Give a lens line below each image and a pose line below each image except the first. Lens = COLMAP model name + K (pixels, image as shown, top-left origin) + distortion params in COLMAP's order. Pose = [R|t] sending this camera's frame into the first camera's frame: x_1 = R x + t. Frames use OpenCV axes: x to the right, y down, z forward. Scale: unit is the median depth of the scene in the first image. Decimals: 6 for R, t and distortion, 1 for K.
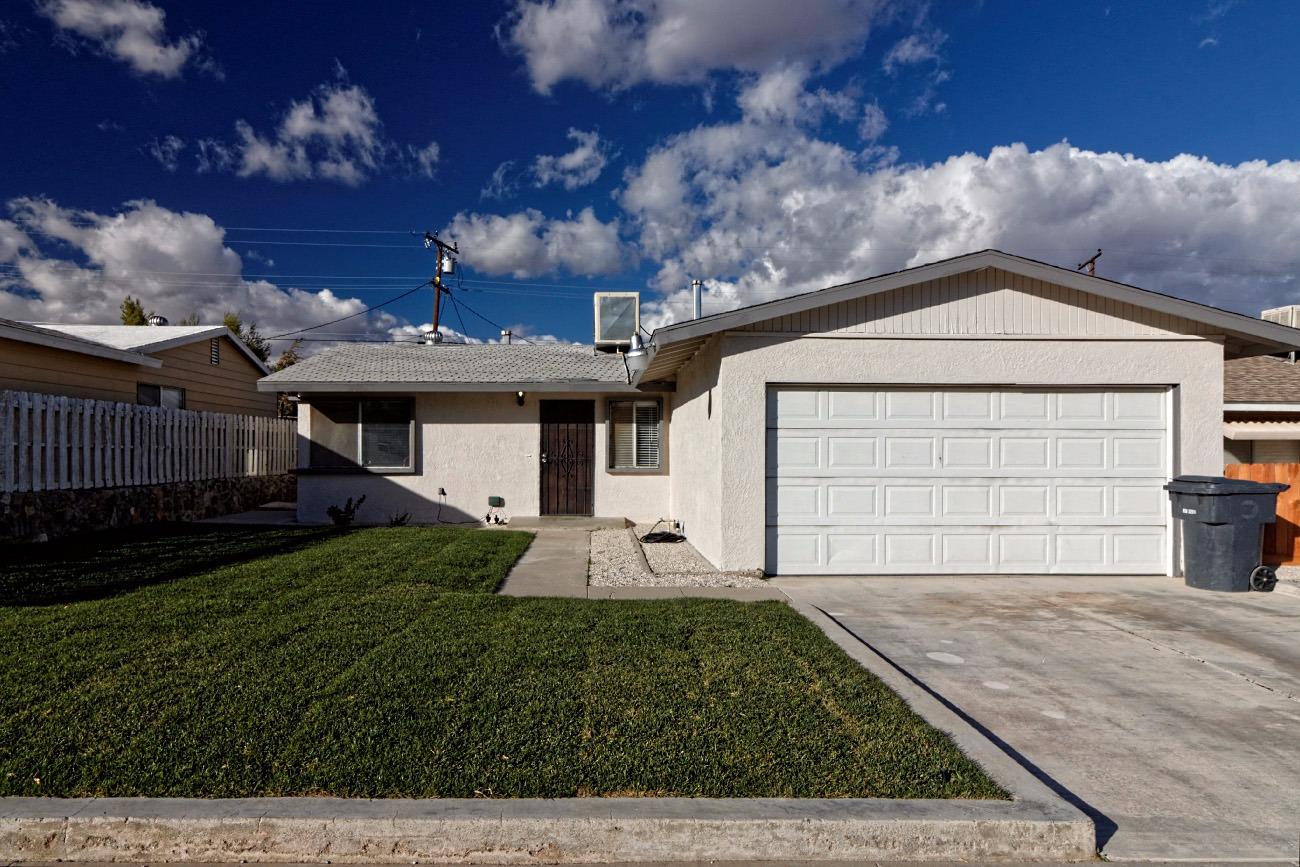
lens RADIAL K [[794.2, 0, 636.6], [0, 794.2, 425.7], [0, 0, 1]] dist [-0.016707, 0.001169]
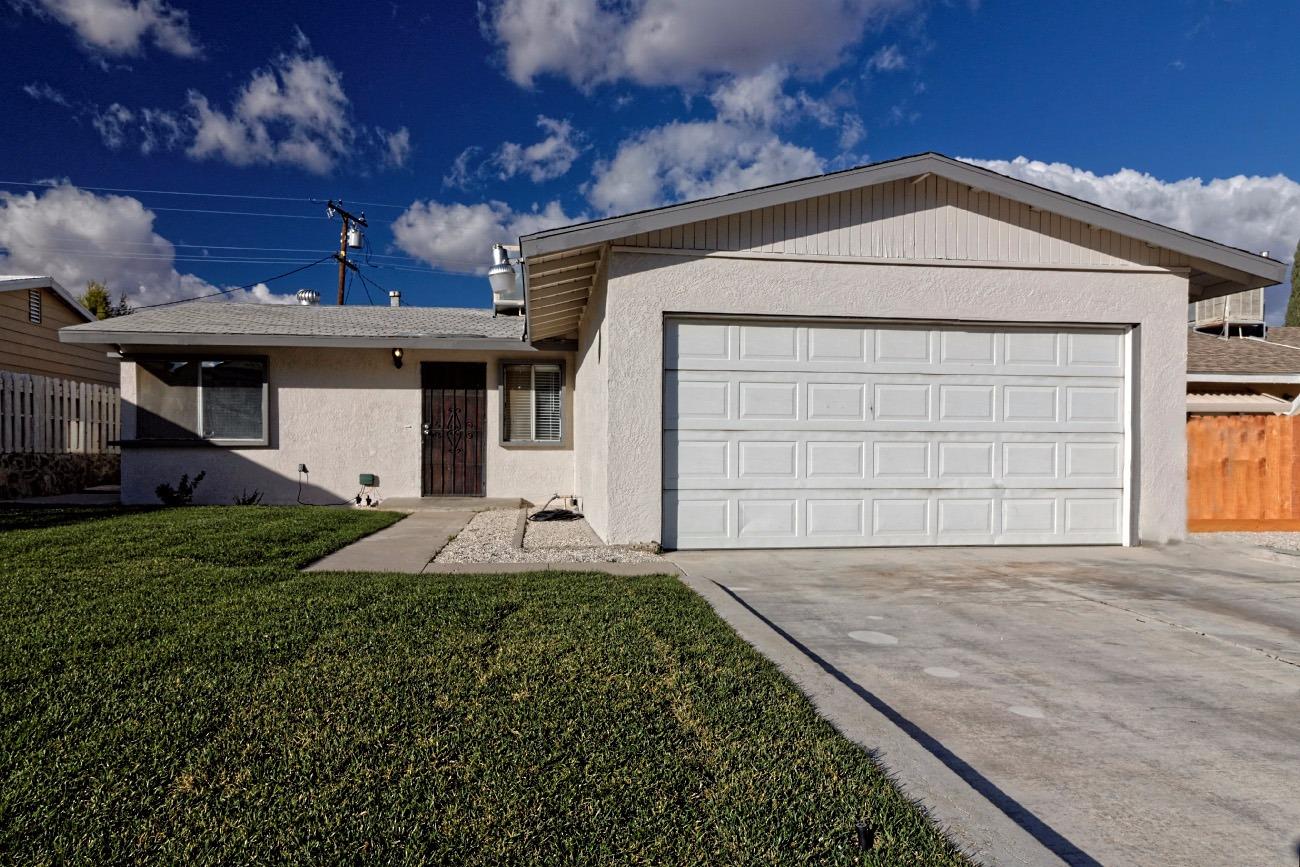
lens RADIAL K [[794.2, 0, 662.1], [0, 794.2, 444.2], [0, 0, 1]] dist [-0.016707, 0.001169]
pose [[0.994641, 0.001511, 0.103377, 0.076886], [-0.003294, 0.999849, 0.017082, 0.065472], [-0.103336, -0.017331, 0.994496, 0.188263]]
